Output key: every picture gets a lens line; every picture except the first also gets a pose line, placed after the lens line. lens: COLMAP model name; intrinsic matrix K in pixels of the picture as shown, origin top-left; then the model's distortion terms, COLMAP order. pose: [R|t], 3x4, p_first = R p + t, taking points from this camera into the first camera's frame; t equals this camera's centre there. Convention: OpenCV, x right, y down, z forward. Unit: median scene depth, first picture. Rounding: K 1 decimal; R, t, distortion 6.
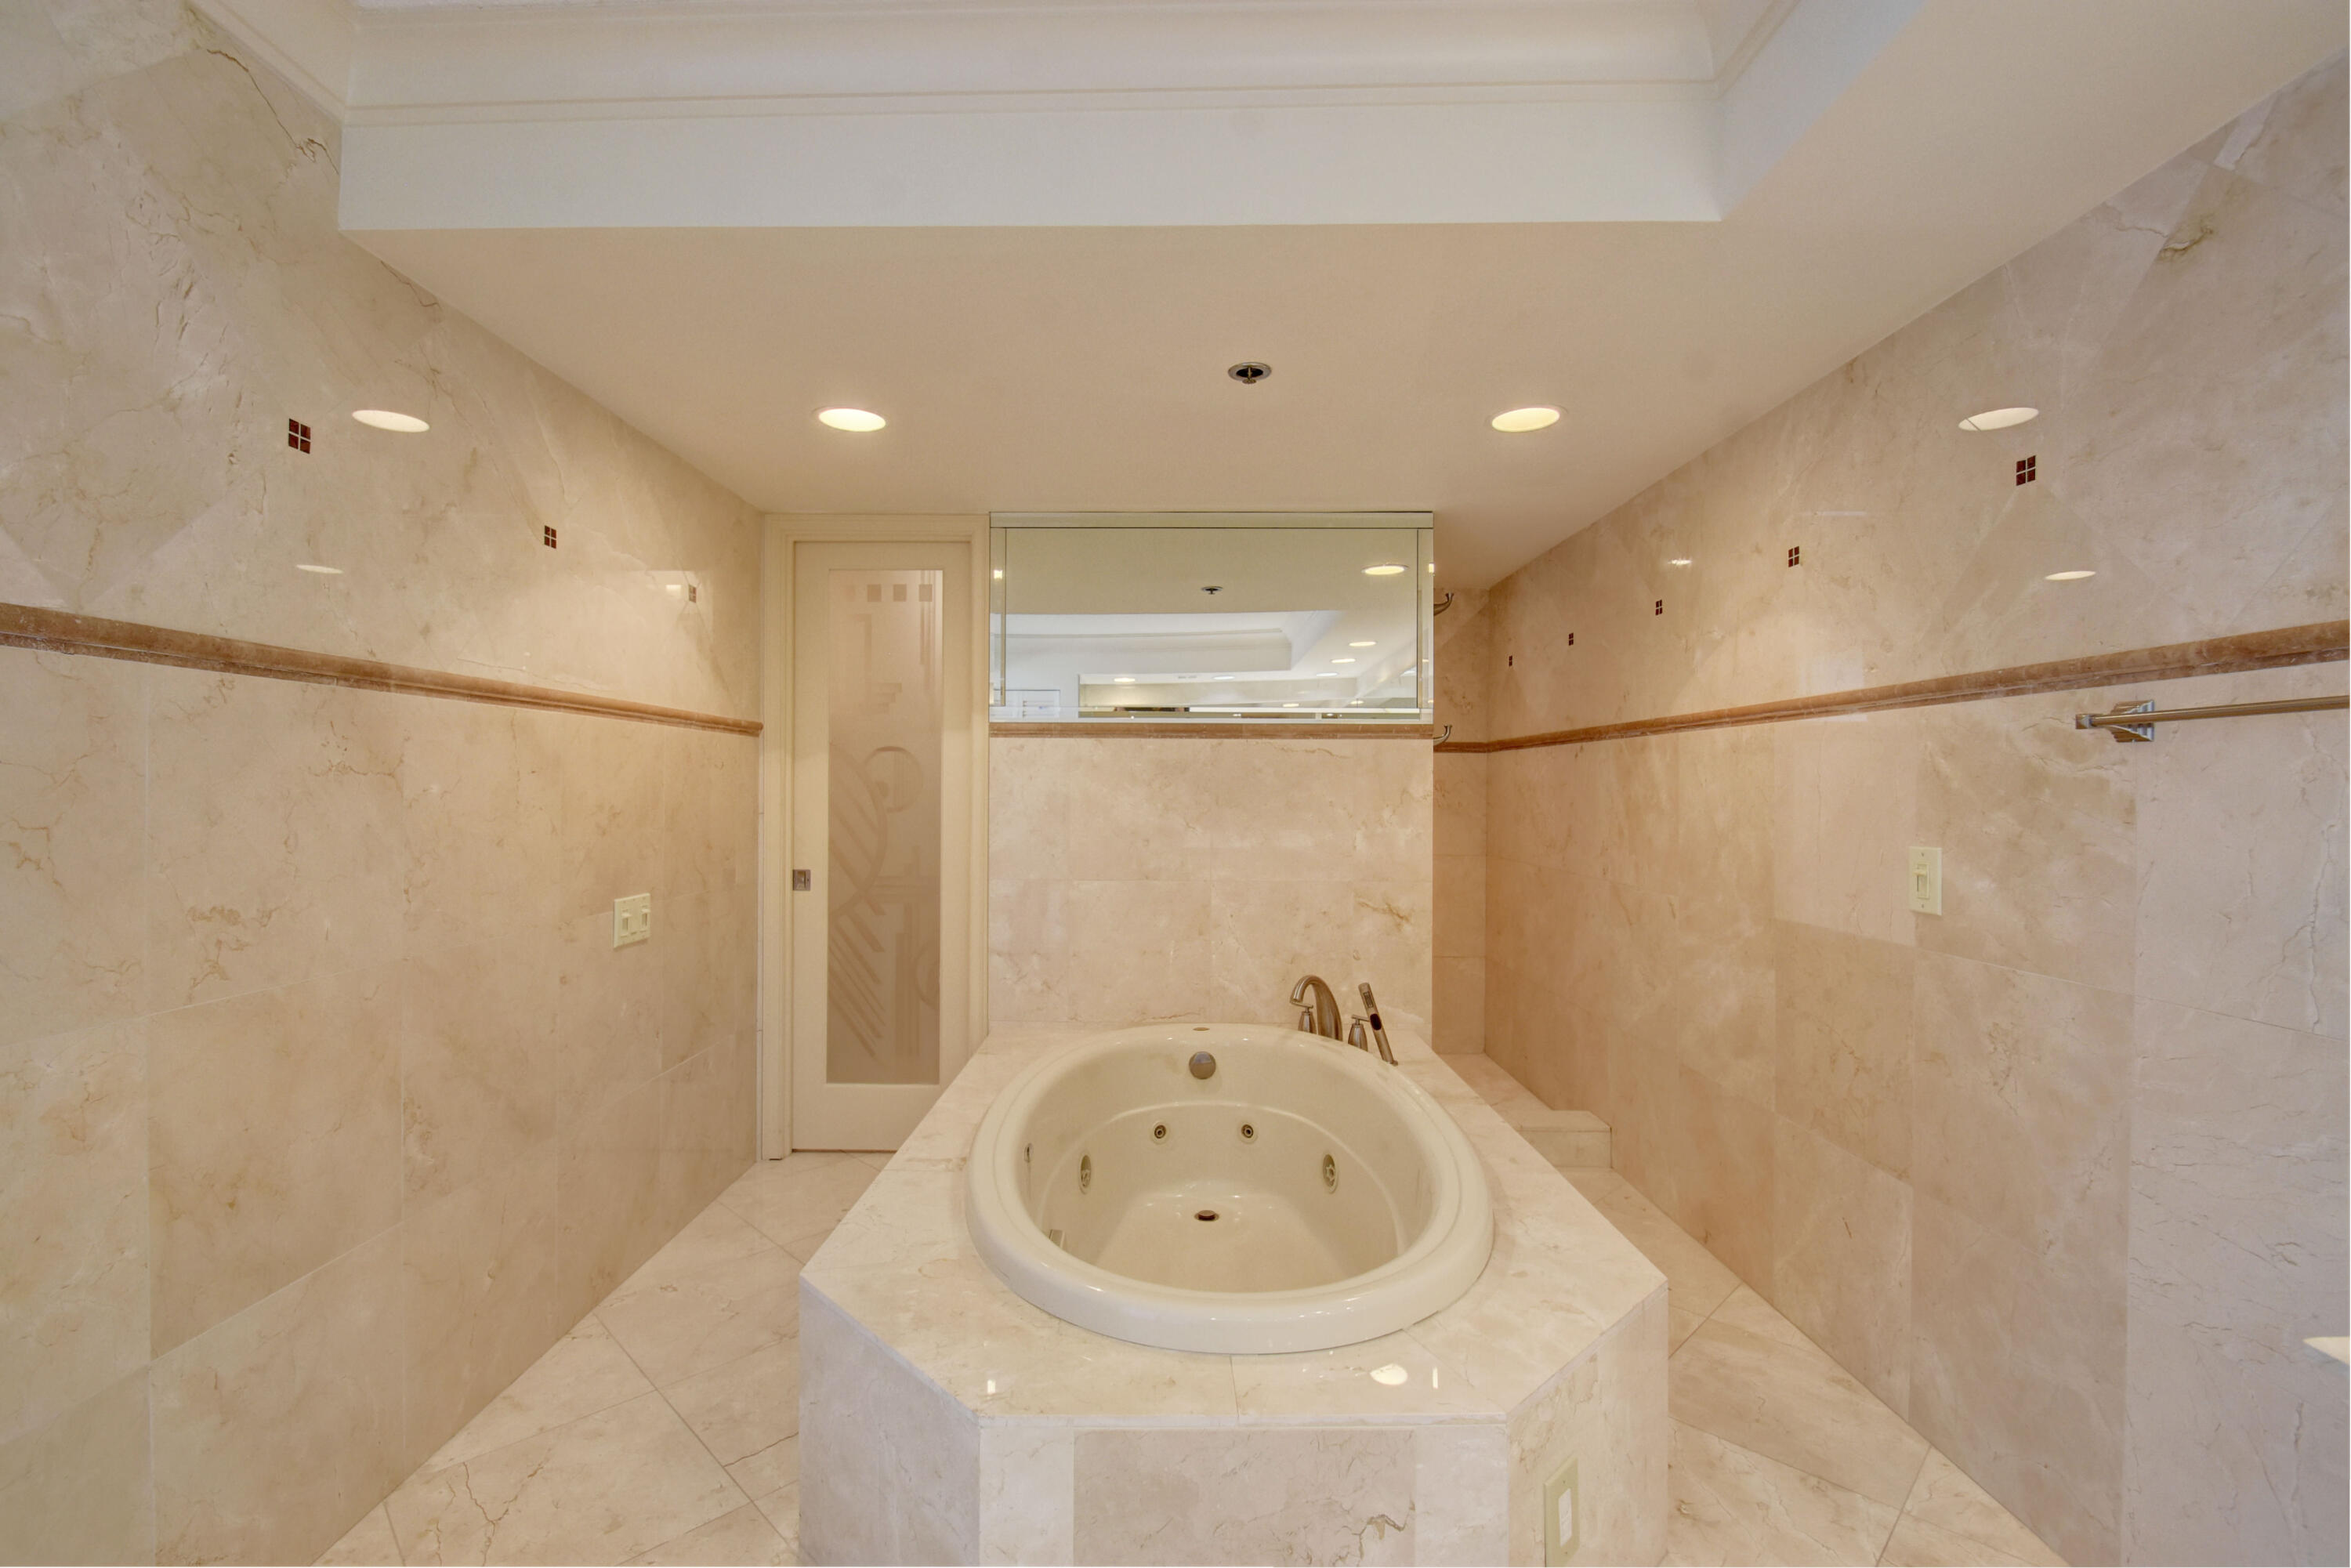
lens RADIAL K [[1028.4, 0, 1160.0], [0, 1028.4, 783.8], [0, 0, 1]] dist [0.016430, -0.019577]
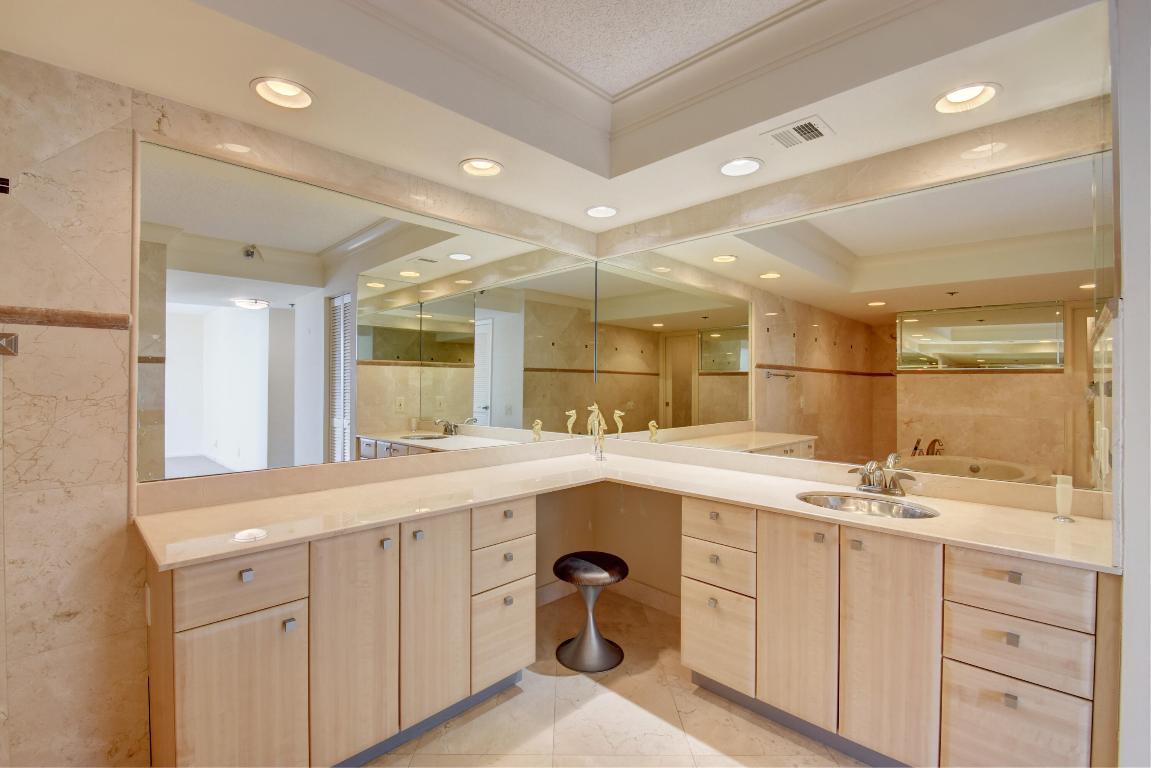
lens RADIAL K [[503.5, 0, 567.9], [0, 503.5, 383.9], [0, 0, 1]] dist [0.016430, -0.019577]
pose [[0.709403, 0.002476, -0.704799, 1.058517], [-0.002176, 0.999997, 0.001323, -0.007921], [0.704800, 0.000595, 0.709406, -1.101326]]
